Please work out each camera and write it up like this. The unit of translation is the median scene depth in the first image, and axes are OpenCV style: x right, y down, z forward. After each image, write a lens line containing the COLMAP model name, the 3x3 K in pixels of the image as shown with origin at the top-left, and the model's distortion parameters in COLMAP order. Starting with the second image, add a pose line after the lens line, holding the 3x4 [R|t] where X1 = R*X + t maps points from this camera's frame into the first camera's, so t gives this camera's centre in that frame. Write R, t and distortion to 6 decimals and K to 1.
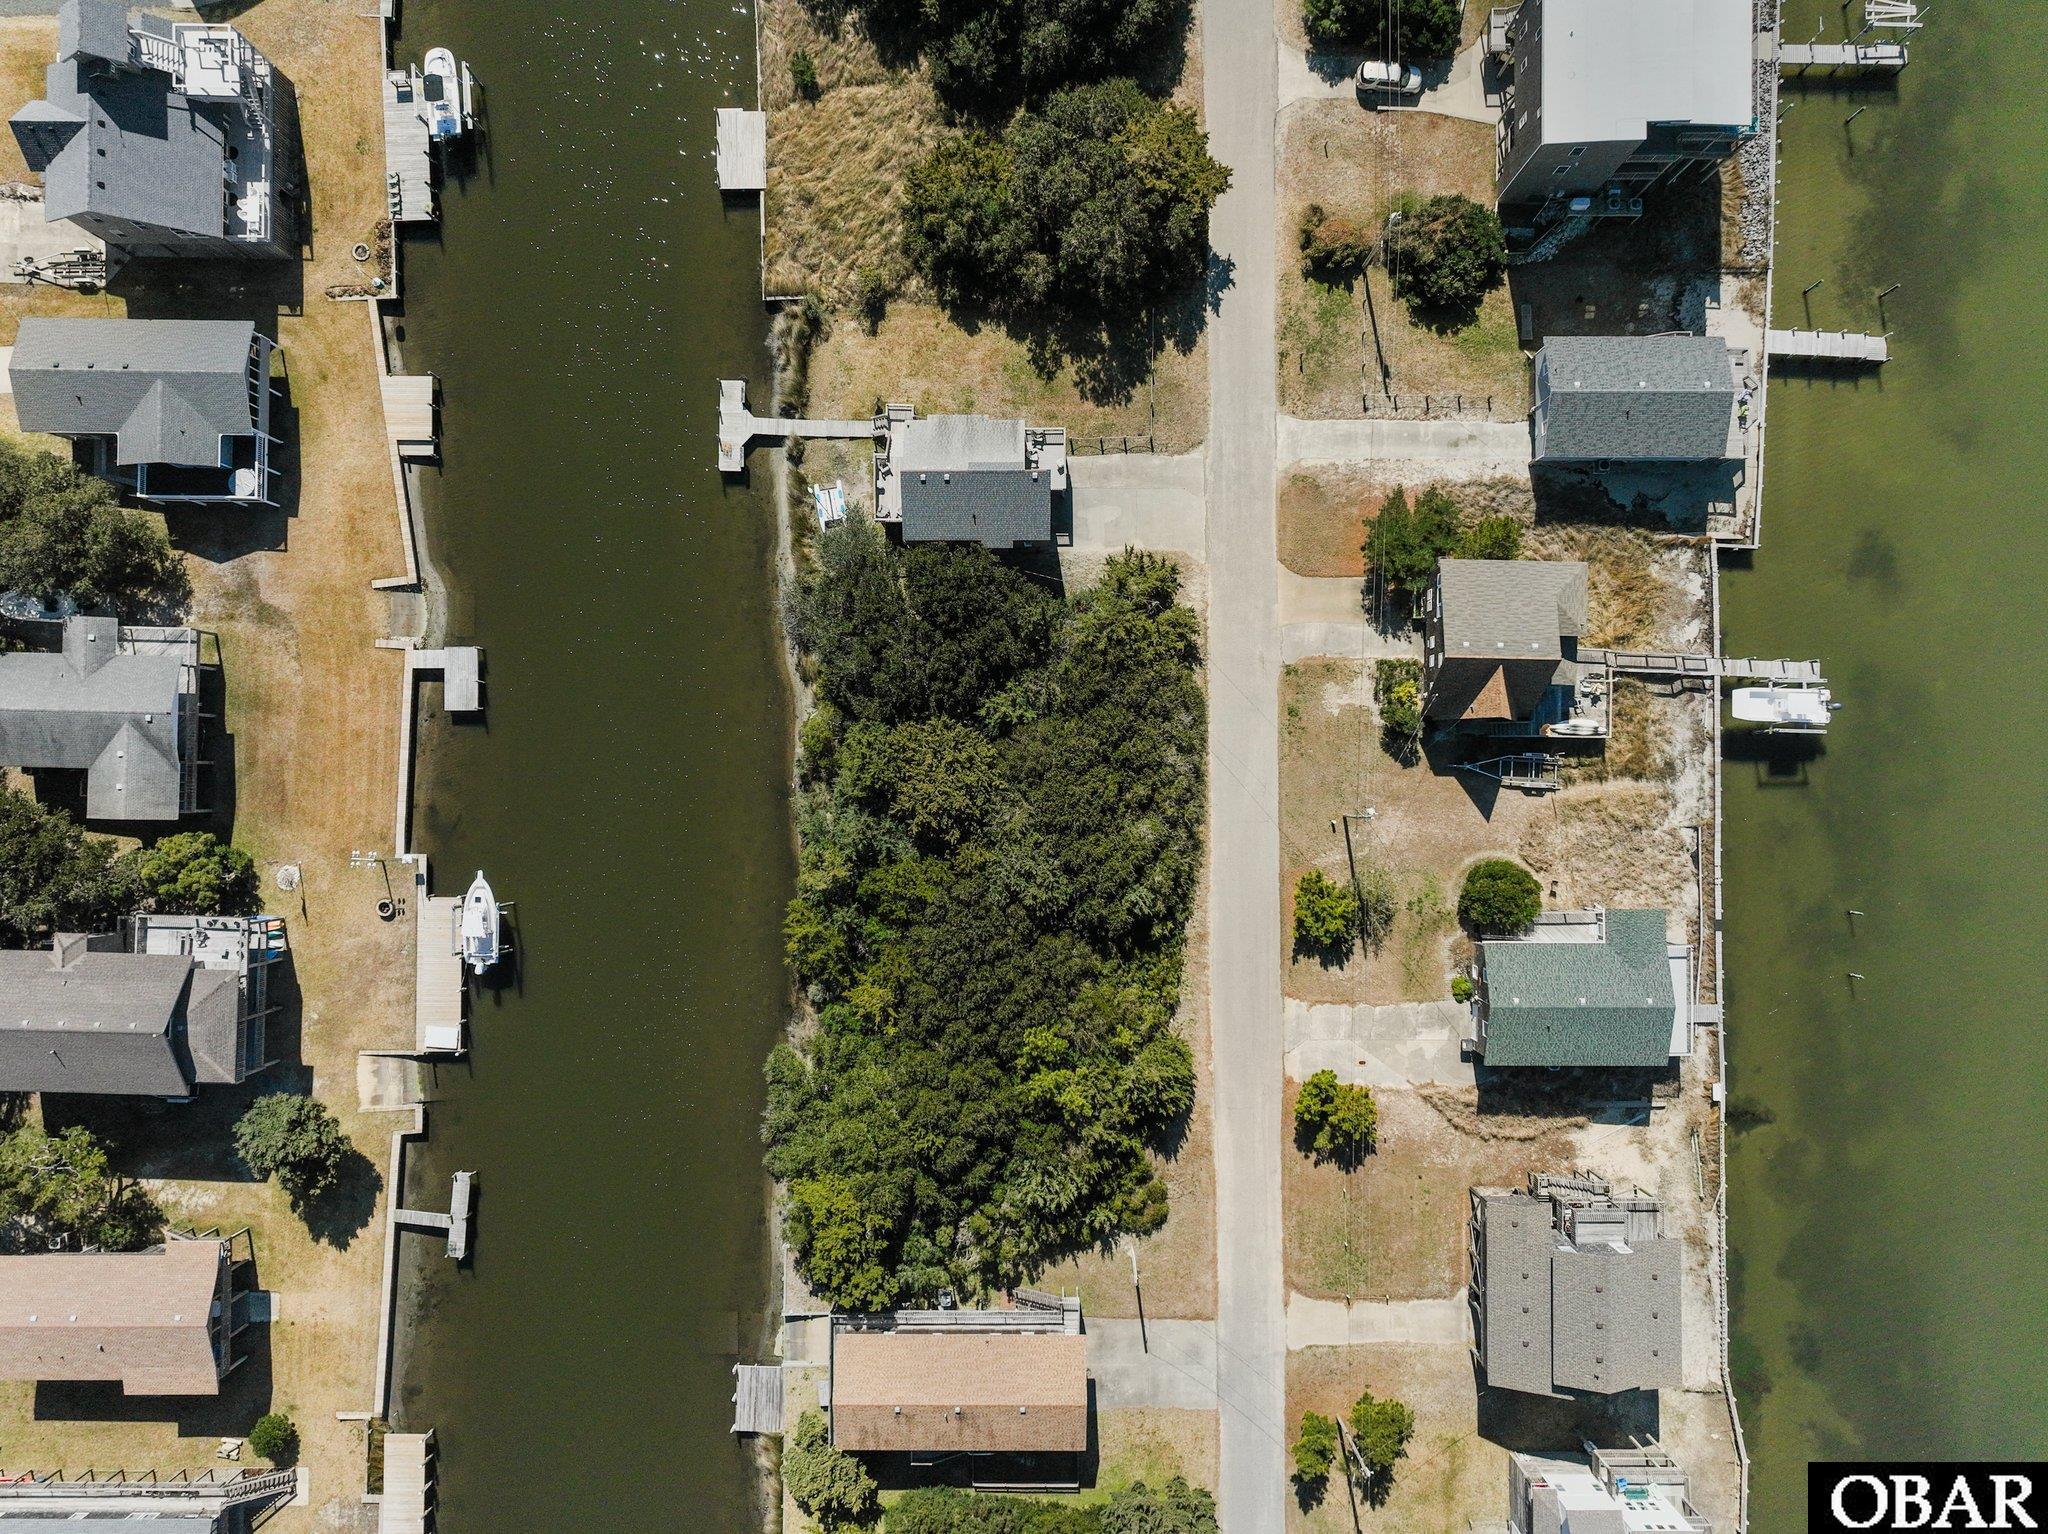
lens RADIAL K [[1437.6, 0, 1027.4], [0, 1437.6, 770.7], [0, 0, 1]] dist [0.006164, 0.002209]
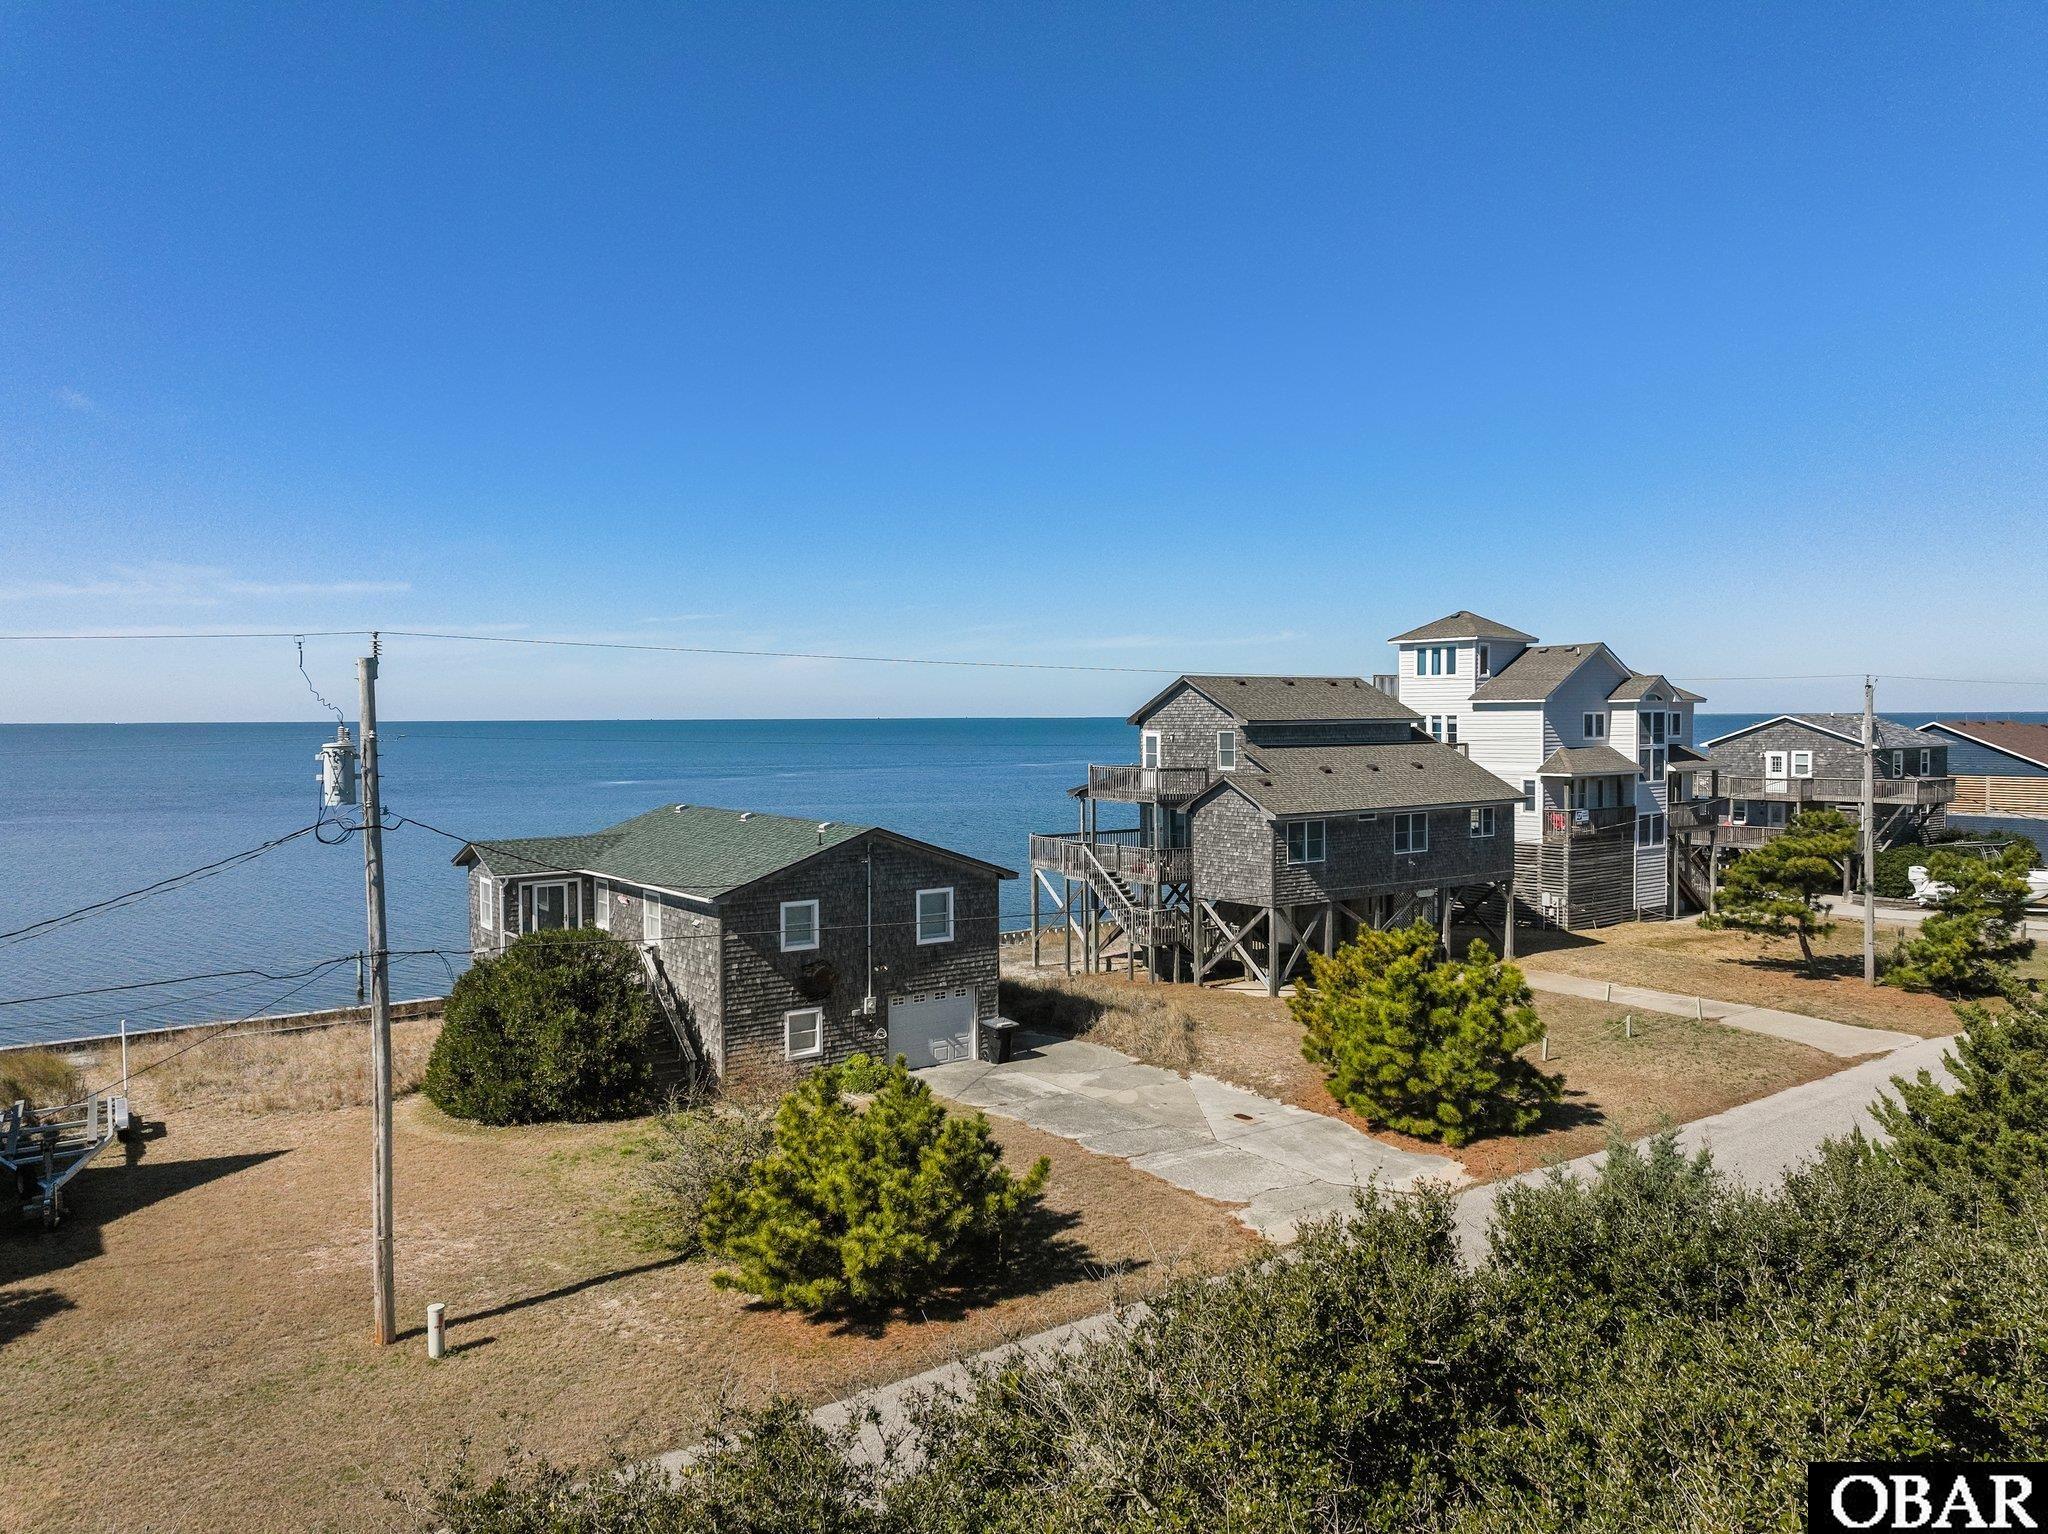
lens RADIAL K [[1437.6, 0, 1027.4], [0, 1437.6, 770.7], [0, 0, 1]] dist [0.006164, 0.002209]
pose [[-0.591082, -0.031164, 0.806009, 0.017367], [0.806513, -0.007264, 0.591171, -0.013221], [-0.012568, 0.999488, 0.029428, 0.932404]]
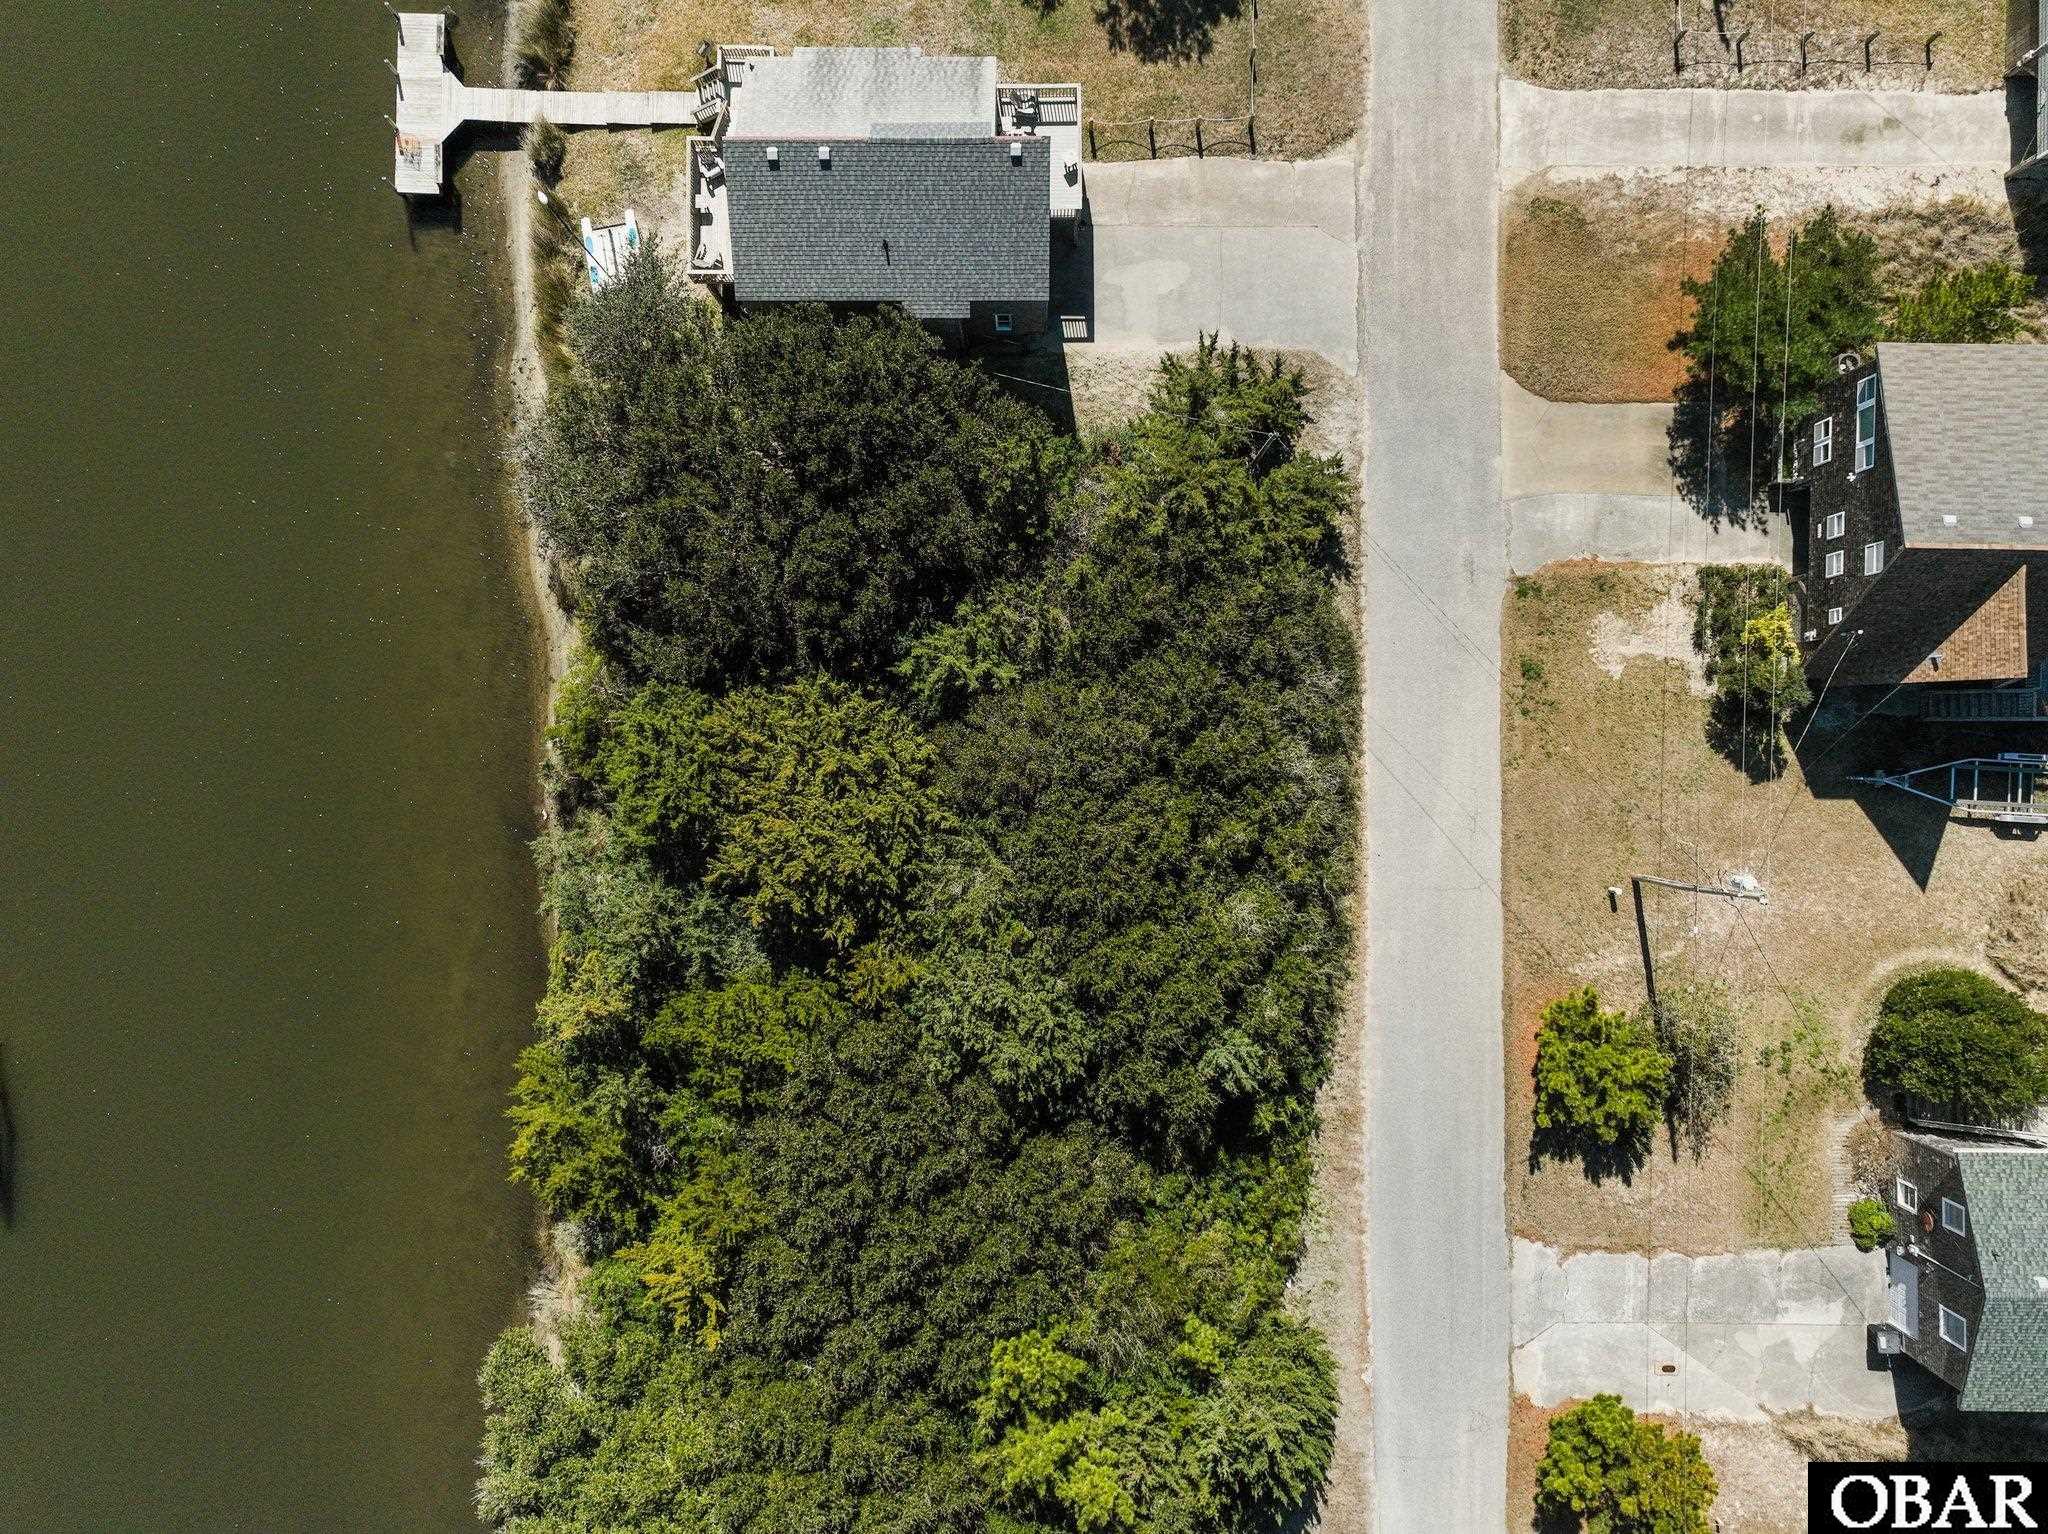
lens RADIAL K [[1474.7, 0, 1024.0], [0, 1474.7, 767.0], [0, 0, 1]] dist [0.011490, 0.002963]
pose [[0.999997, 0.001591, -0.001746, 0.008419], [-0.001578, 0.999973, 0.007240, -0.010842], [0.001757, -0.007237, 0.999972, 0.492346]]
